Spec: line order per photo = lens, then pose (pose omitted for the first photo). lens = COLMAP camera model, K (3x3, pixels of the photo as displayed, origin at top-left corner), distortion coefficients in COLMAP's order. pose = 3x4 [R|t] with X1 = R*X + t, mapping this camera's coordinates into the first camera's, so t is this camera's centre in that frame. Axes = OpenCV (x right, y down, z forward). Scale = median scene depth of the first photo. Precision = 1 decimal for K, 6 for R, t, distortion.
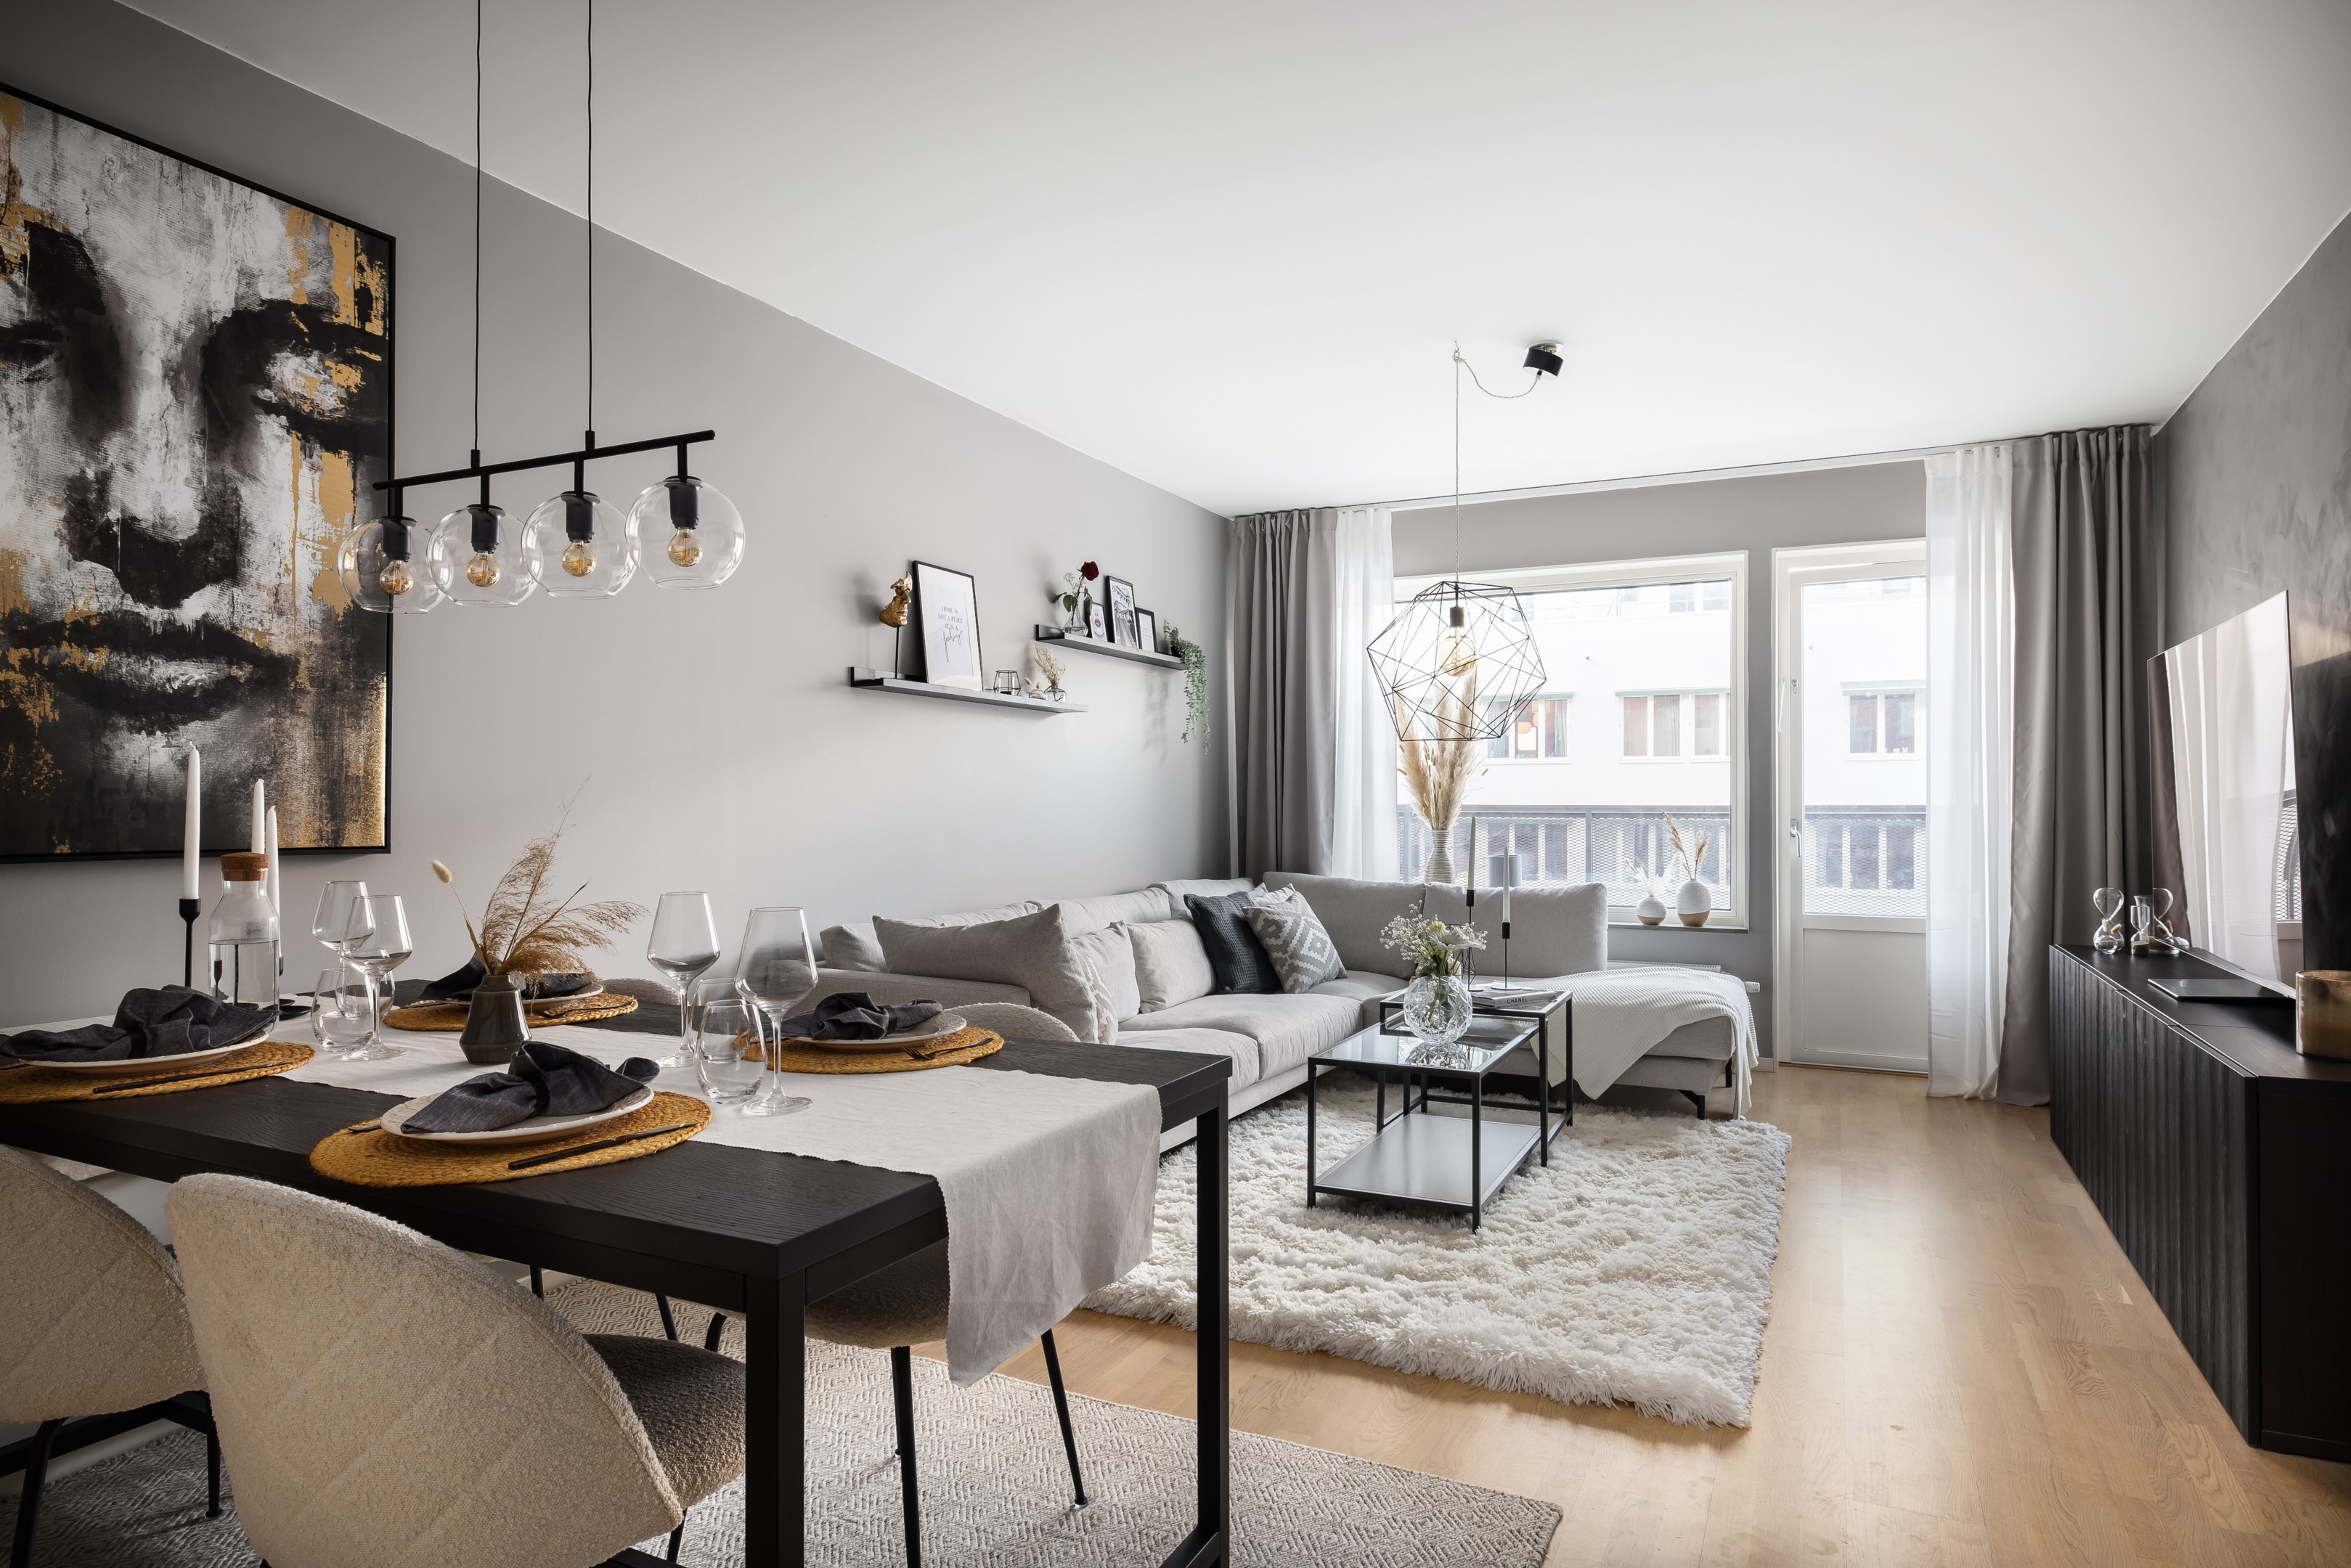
lens RADIAL K [[1316.2, 0, 1179.0], [0, 1316.2, 790.6], [0, 0, 1]] dist [-0.002396, -0.000753]
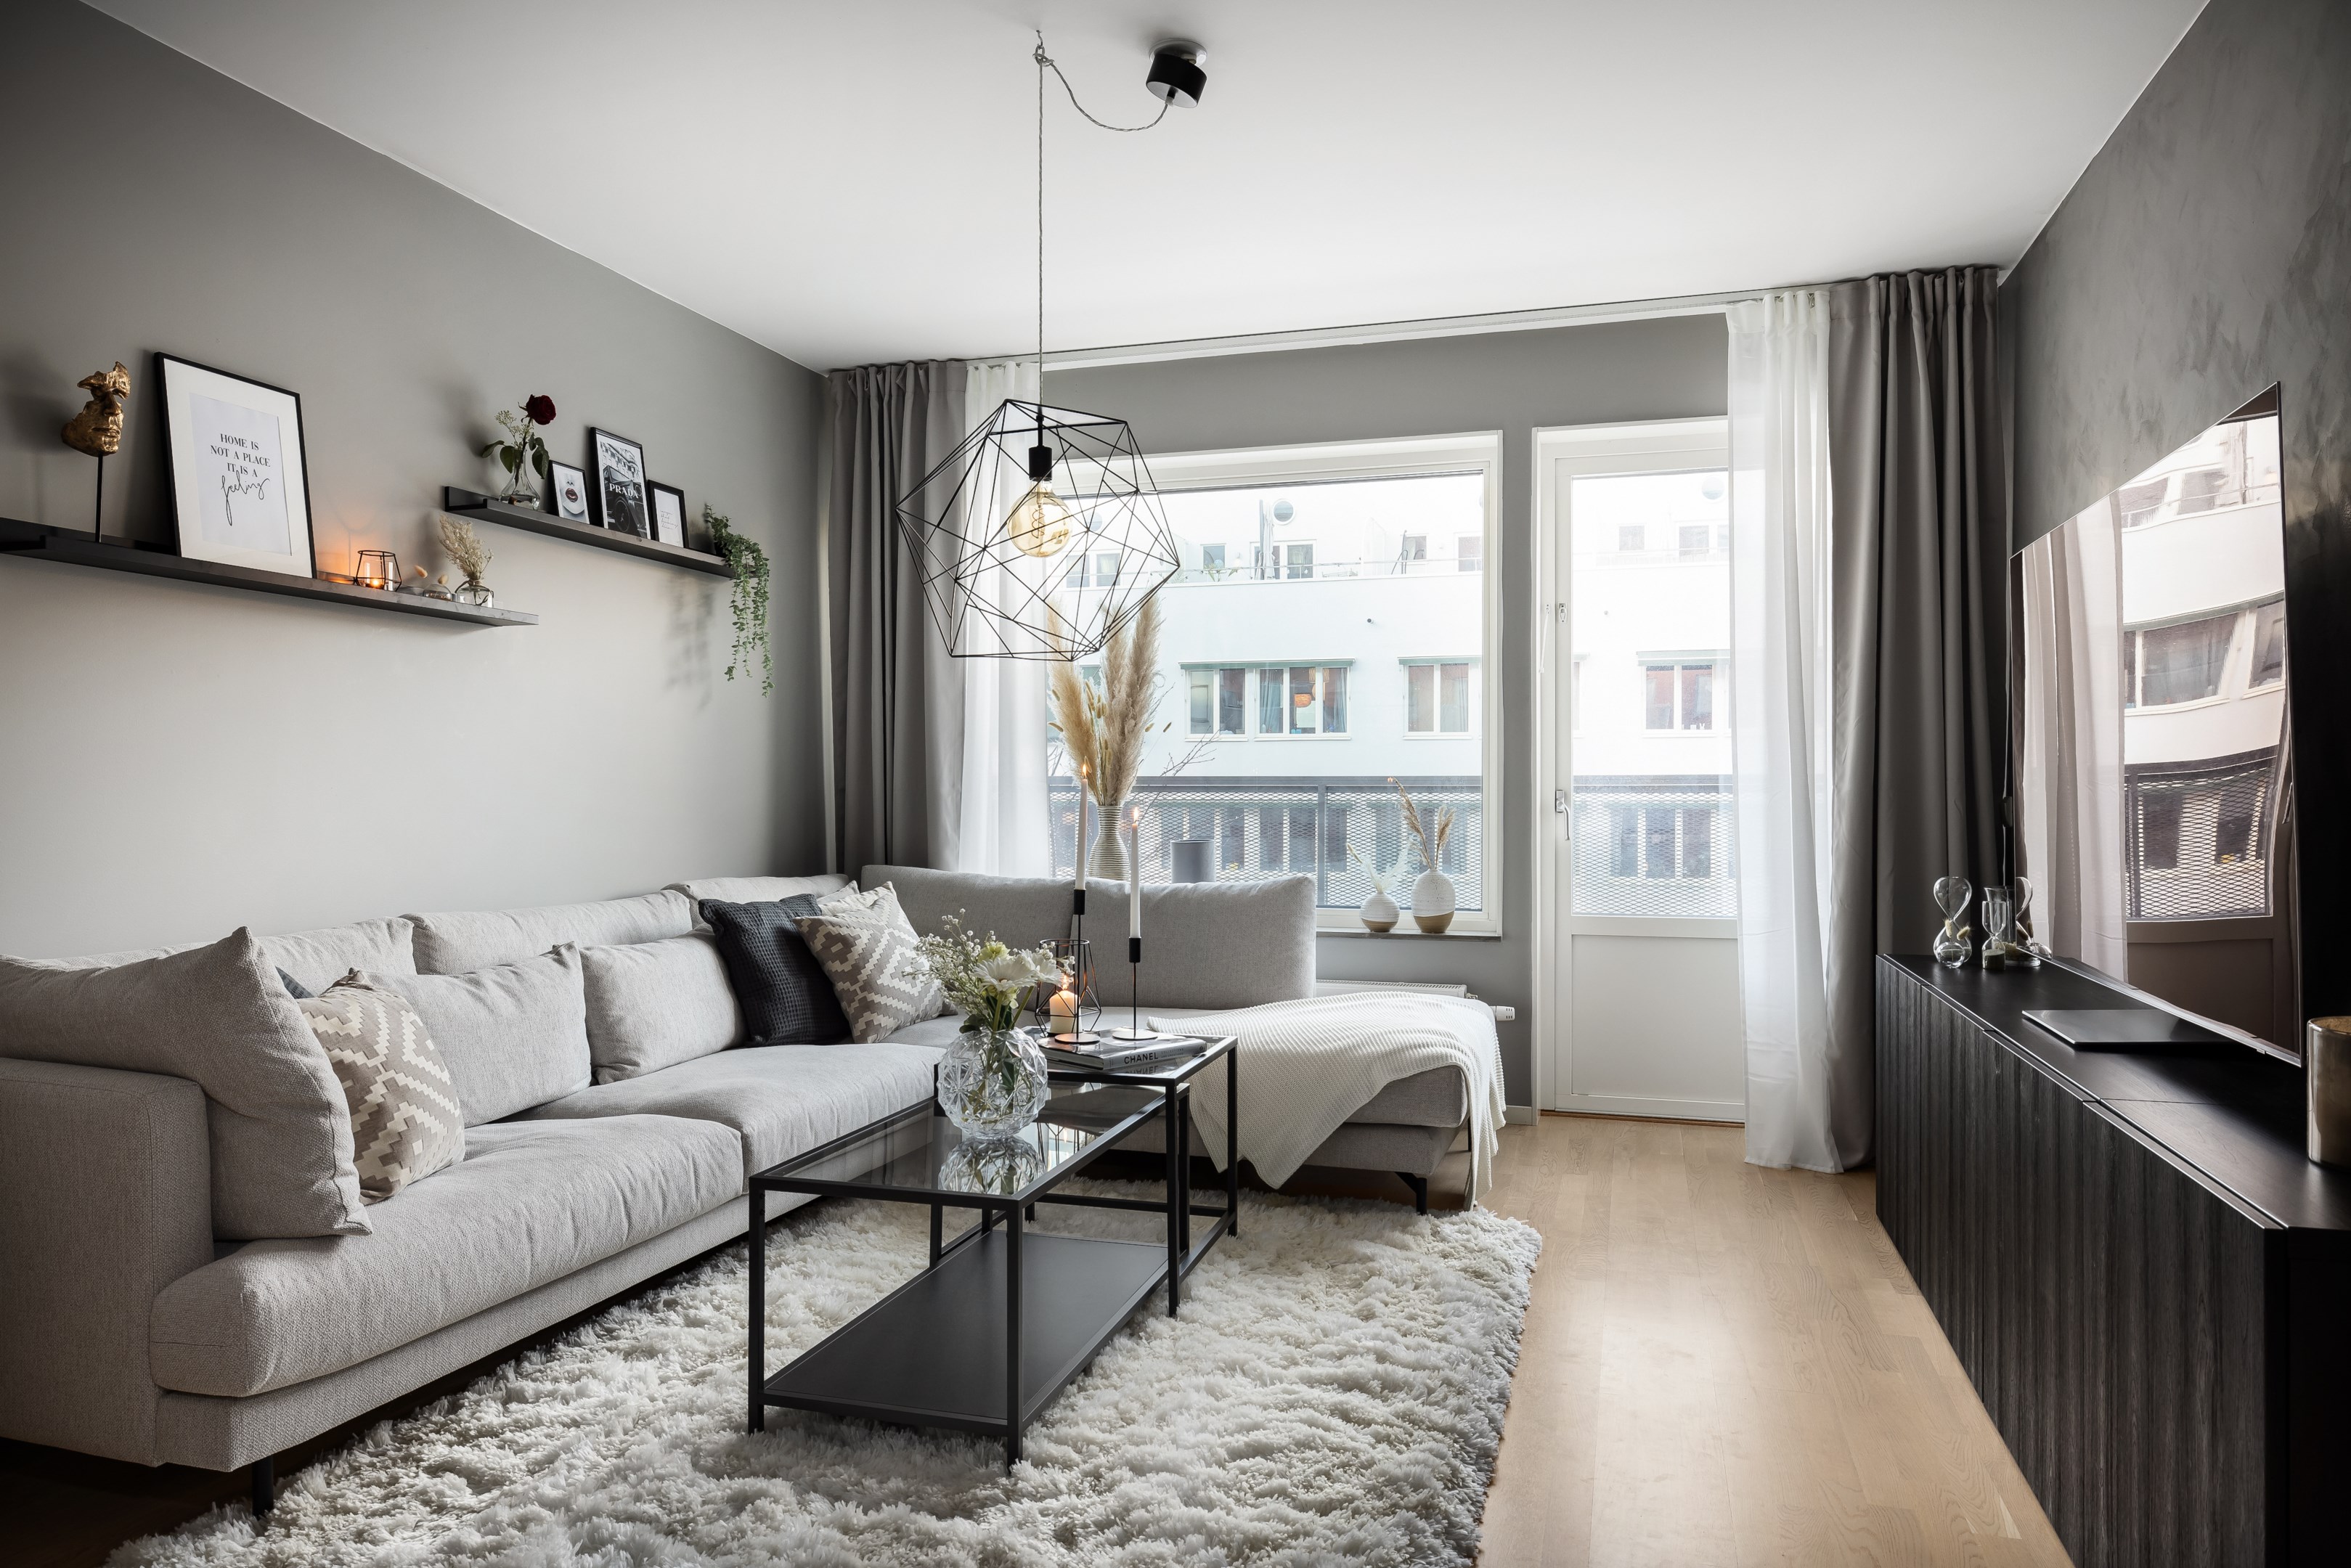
lens RADIAL K [[1480.0, 0, 1175.5], [0, 1480.0, 784.0], [0, 0, 1]] dist [0.000907, 0.000260]
pose [[0.986918, -0.000202, 0.161224, 0.127236], [-0.000904, 0.999977, 0.006789, 0.014776], [-0.161222, -0.006846, 0.986894, 0.221342]]
